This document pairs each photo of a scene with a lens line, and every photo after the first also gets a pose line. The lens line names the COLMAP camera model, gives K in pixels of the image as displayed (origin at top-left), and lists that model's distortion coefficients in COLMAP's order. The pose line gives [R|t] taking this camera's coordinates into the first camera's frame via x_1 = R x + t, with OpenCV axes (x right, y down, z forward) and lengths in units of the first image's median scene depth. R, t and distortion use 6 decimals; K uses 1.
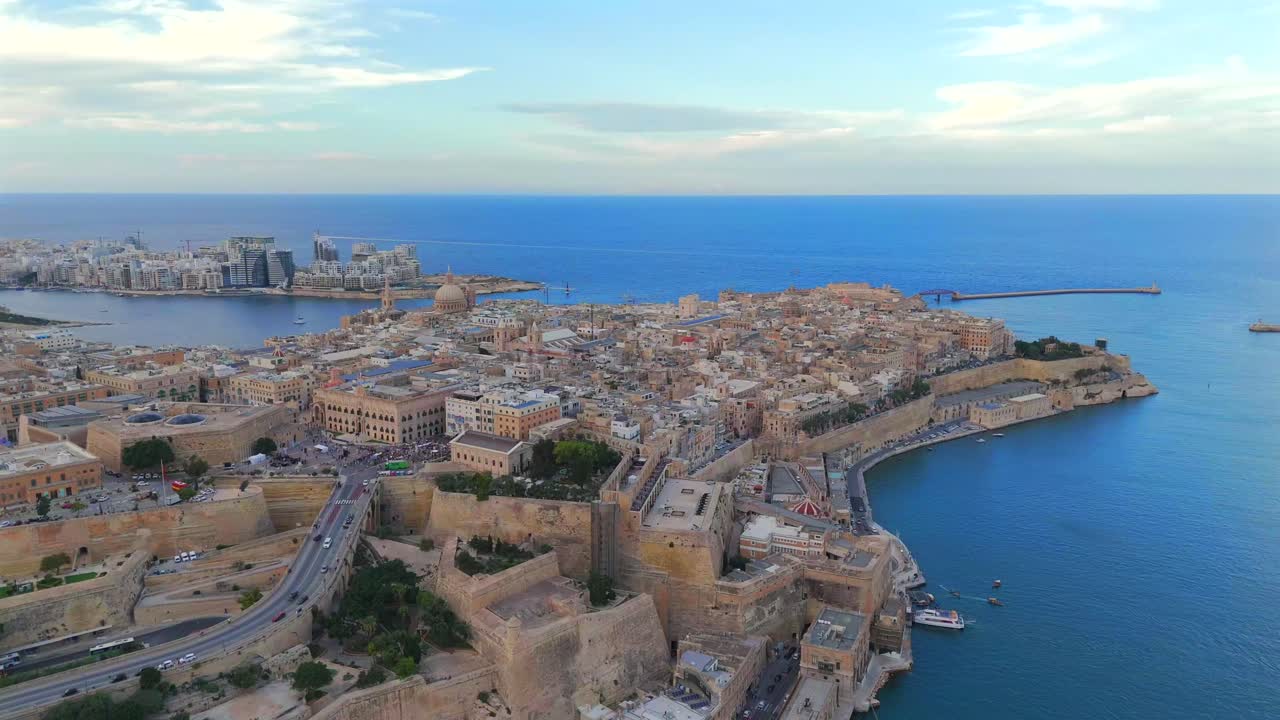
lens RADIAL K [[942.7, 0, 637.6], [0, 942.7, 354.9], [0, 0, 1]] dist [0.069695, -0.056463]
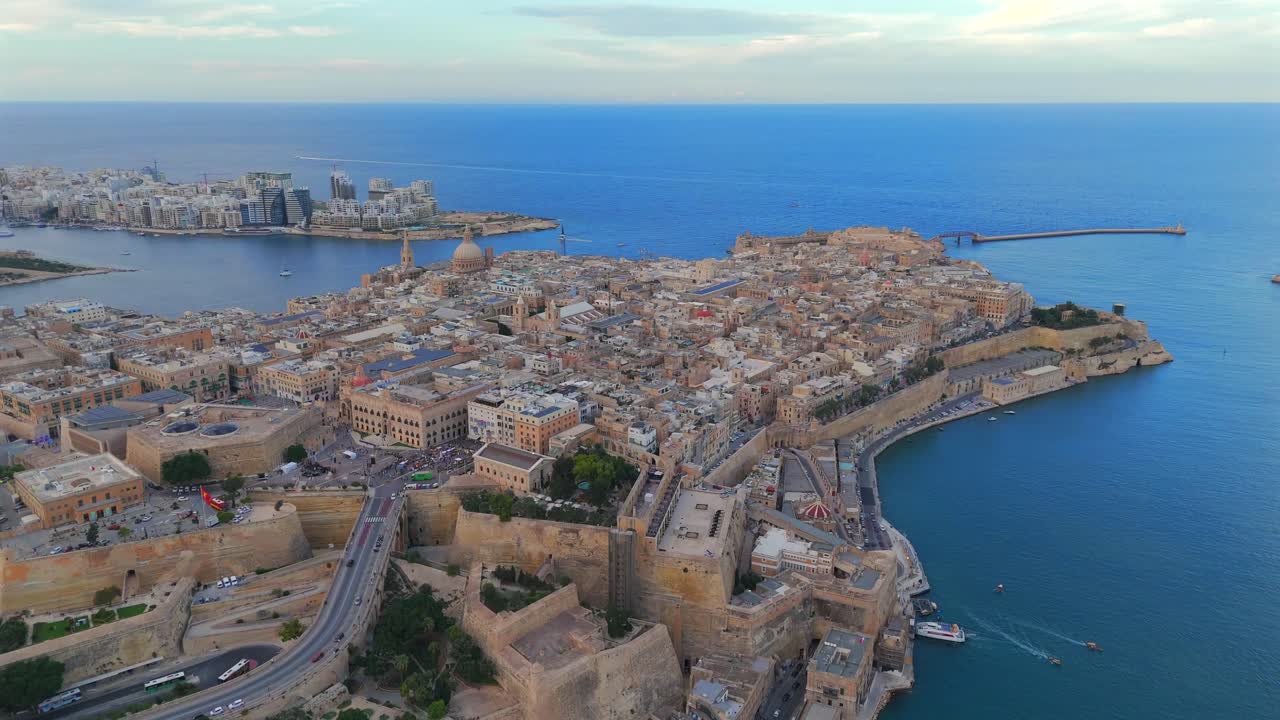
lens RADIAL K [[942.7, 0, 637.9], [0, 942.7, 356.0], [0, 0, 1]] dist [0.069695, -0.056463]
pose [[0.999837, 0.004846, -0.017383, 0.000034], [-0.003212, 0.995673, 0.092866, -0.081799], [0.017758, -0.092795, 0.995527, -0.014084]]
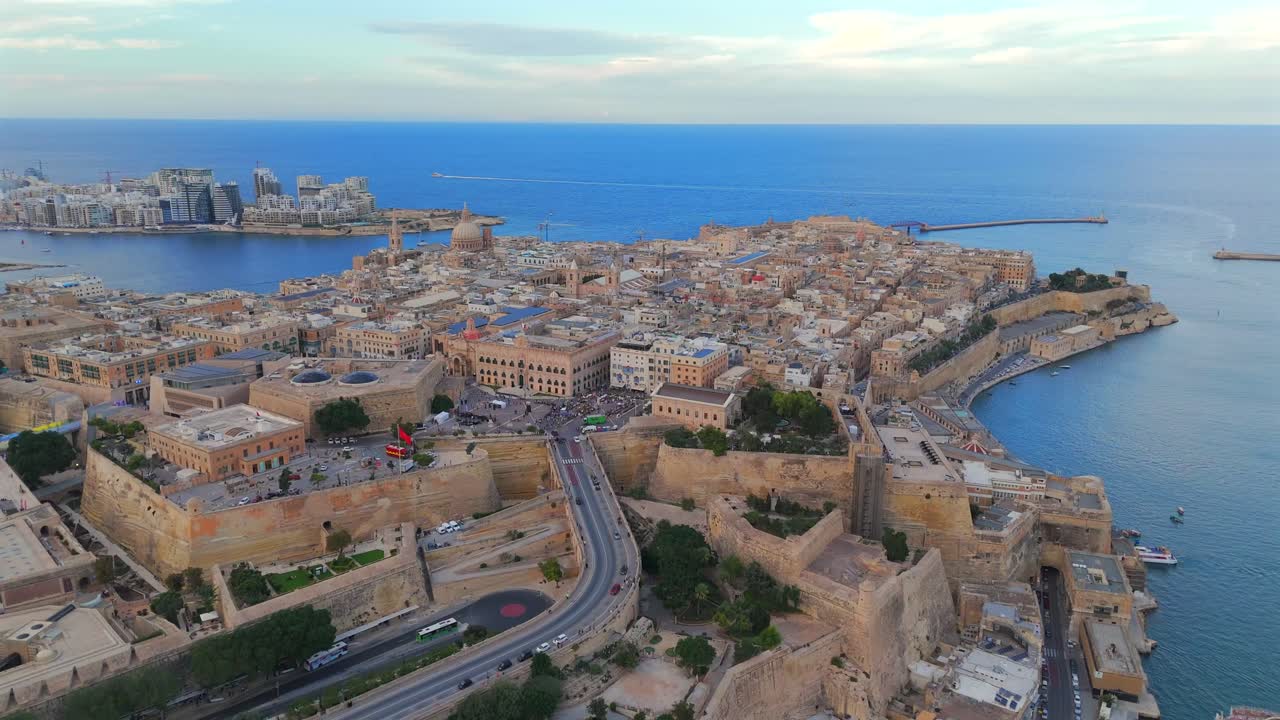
lens RADIAL K [[942.7, 0, 640.0], [0, 942.7, 356.7], [0, 0, 1]] dist [0.069695, -0.056463]
pose [[0.993384, -0.023702, 0.112370, -0.227705], [0.015305, 0.997065, 0.075009, -0.013388], [-0.113818, -0.072793, 0.990831, 0.041316]]
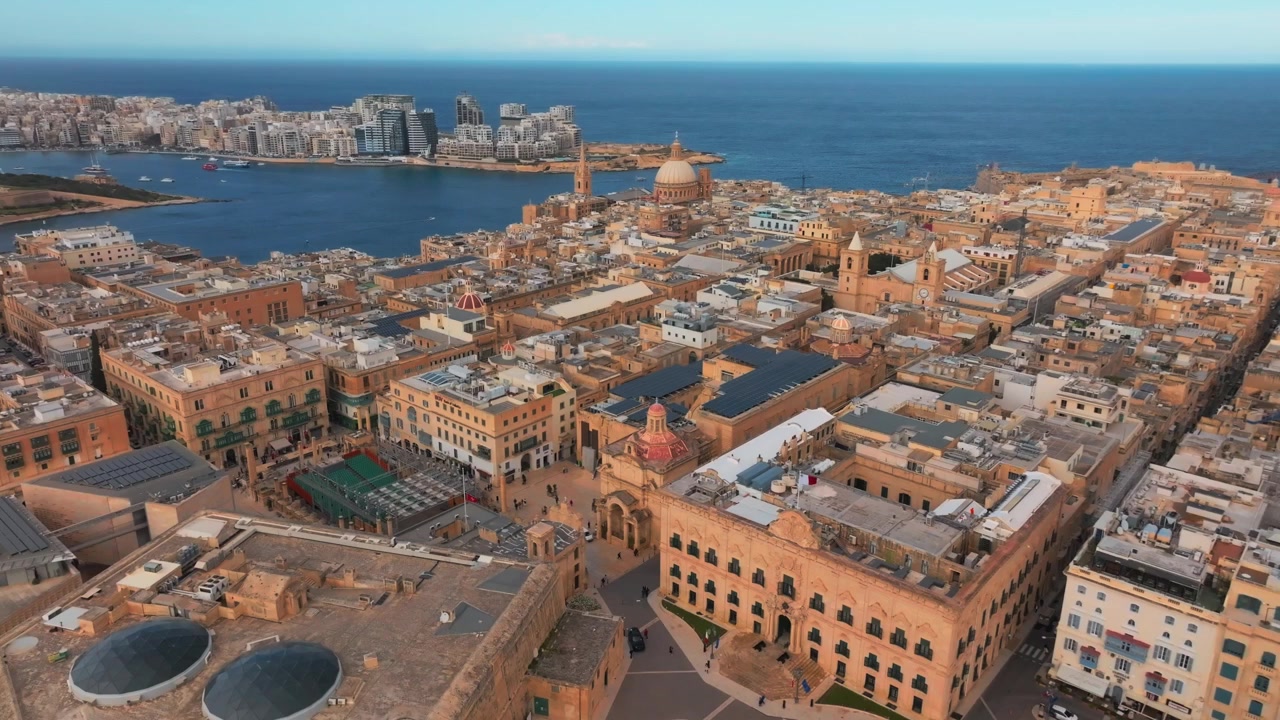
lens RADIAL K [[902.4, 0, 636.6], [0, 902.4, 361.5], [0, 0, 1]] dist [0.025637, -0.007831]
pose [[0.993273, 0.040075, -0.108638, -0.254444], [-0.023111, 0.987936, 0.153127, -0.051032], [0.113464, -0.149587, 0.982217, 0.568692]]
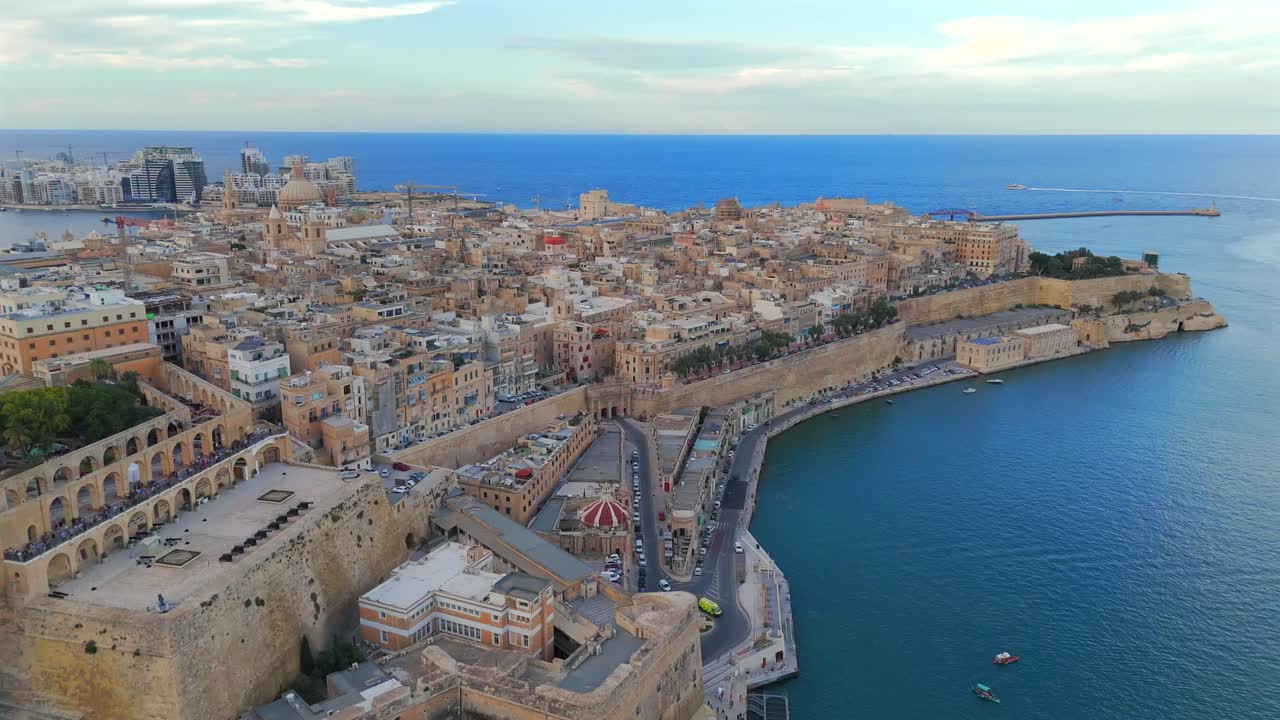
lens RADIAL K [[942.7, 0, 635.7], [0, 942.7, 358.5], [0, 0, 1]] dist [0.069695, -0.056463]
pose [[0.999439, 0.010672, -0.031756, 0.172140], [-0.008607, 0.997881, 0.064487, 0.030832], [0.032377, -0.064178, 0.997413, 0.374631]]
